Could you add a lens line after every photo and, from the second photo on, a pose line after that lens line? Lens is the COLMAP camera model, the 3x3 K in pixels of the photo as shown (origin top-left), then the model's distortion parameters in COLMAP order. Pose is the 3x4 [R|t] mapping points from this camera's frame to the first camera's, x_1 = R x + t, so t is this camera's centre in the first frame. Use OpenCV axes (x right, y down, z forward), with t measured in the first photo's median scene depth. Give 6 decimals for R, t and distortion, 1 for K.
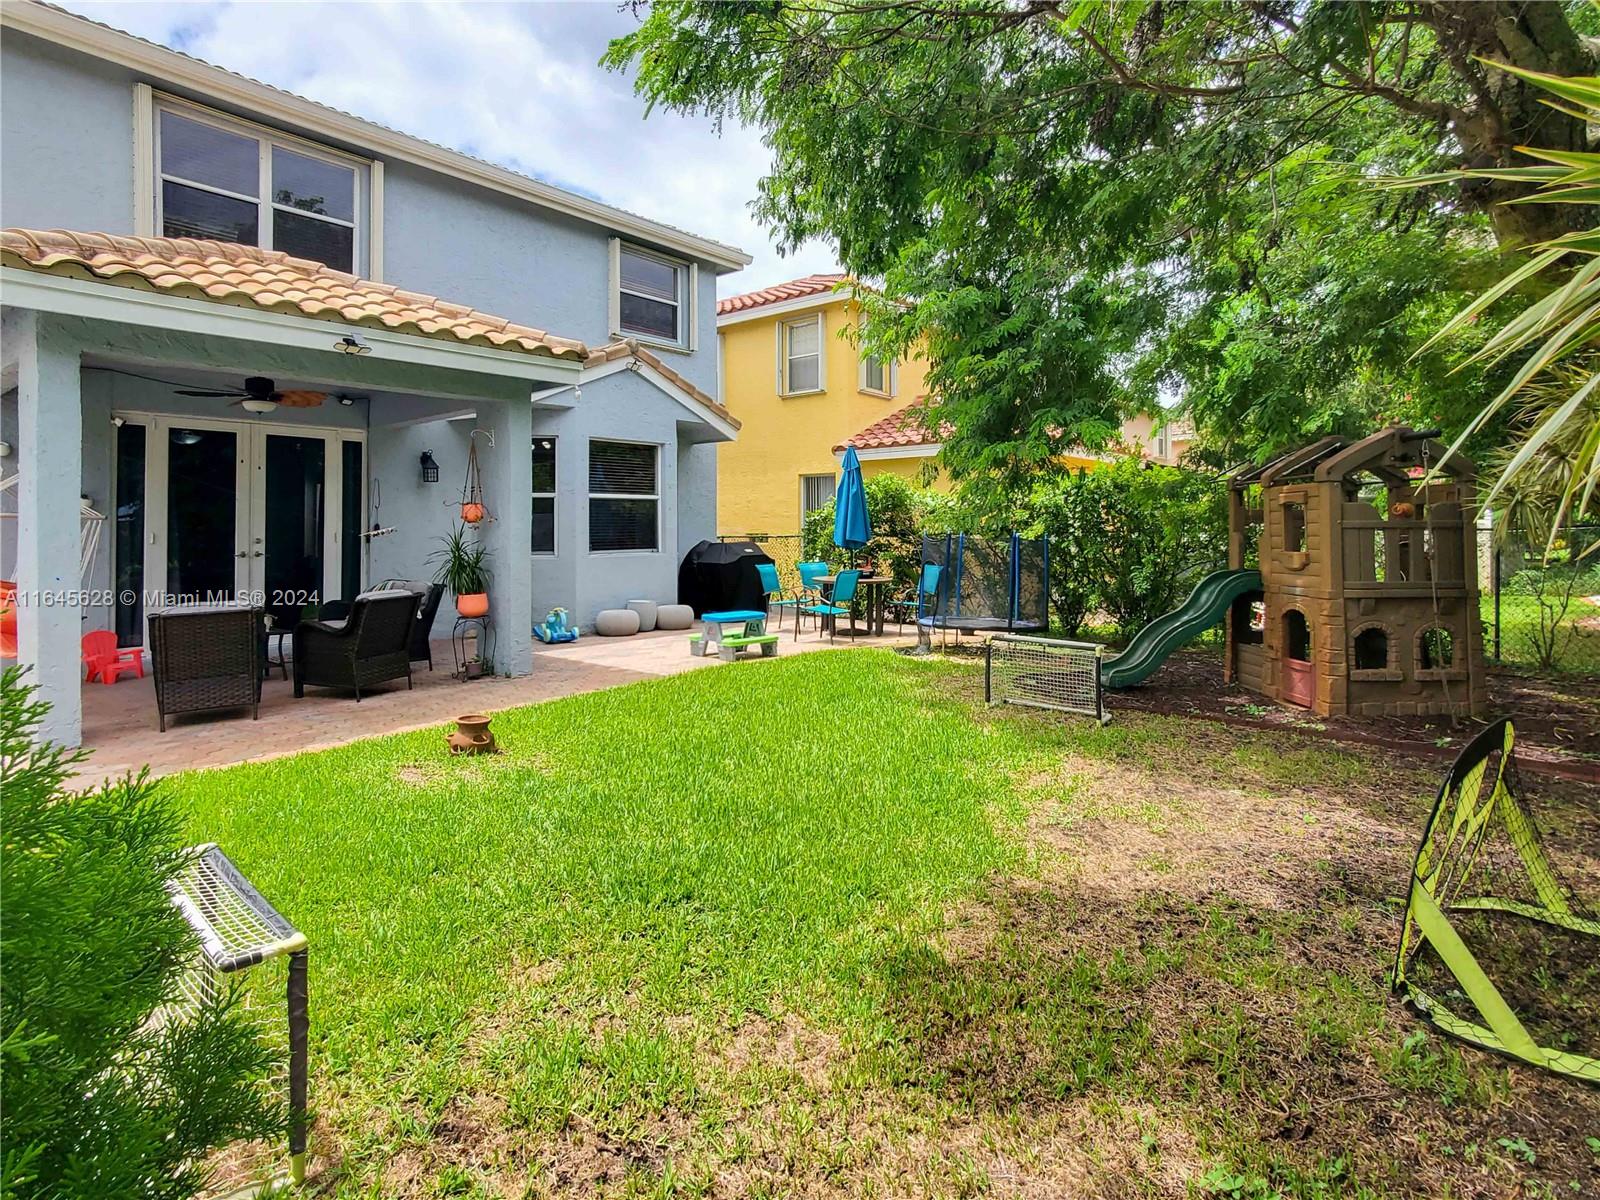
lens RADIAL K [[852.2, 0, 797.1], [0, 852.2, 543.0], [0, 0, 1]] dist [-0.033030, 0.037719]
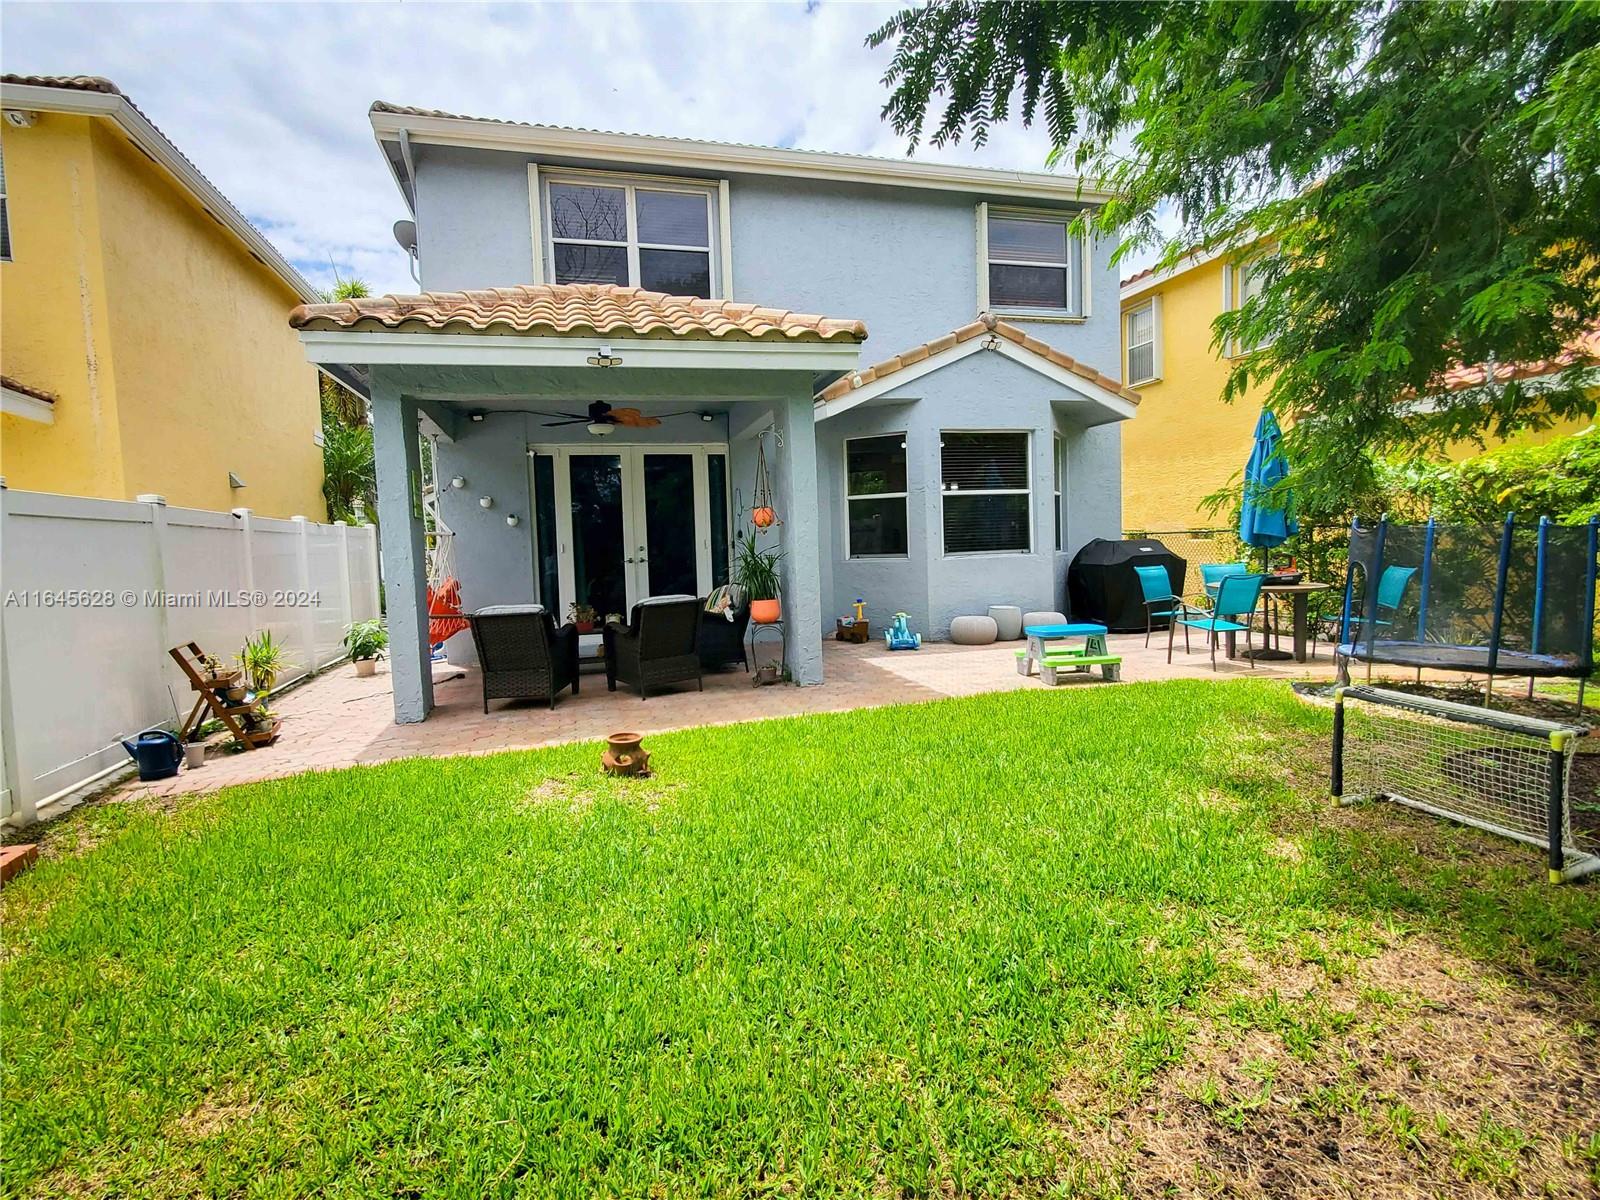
lens RADIAL K [[807.6, 0, 800.0], [0, 807.6, 600.0], [0, 0, 1]] dist [-0.000633, 0.000193]
pose [[0.824047, 0.019202, -0.566196, 0.151917], [0.020990, 0.997704, 0.064386, 0.000822], [0.566132, -0.064941, 0.821752, 0.205126]]
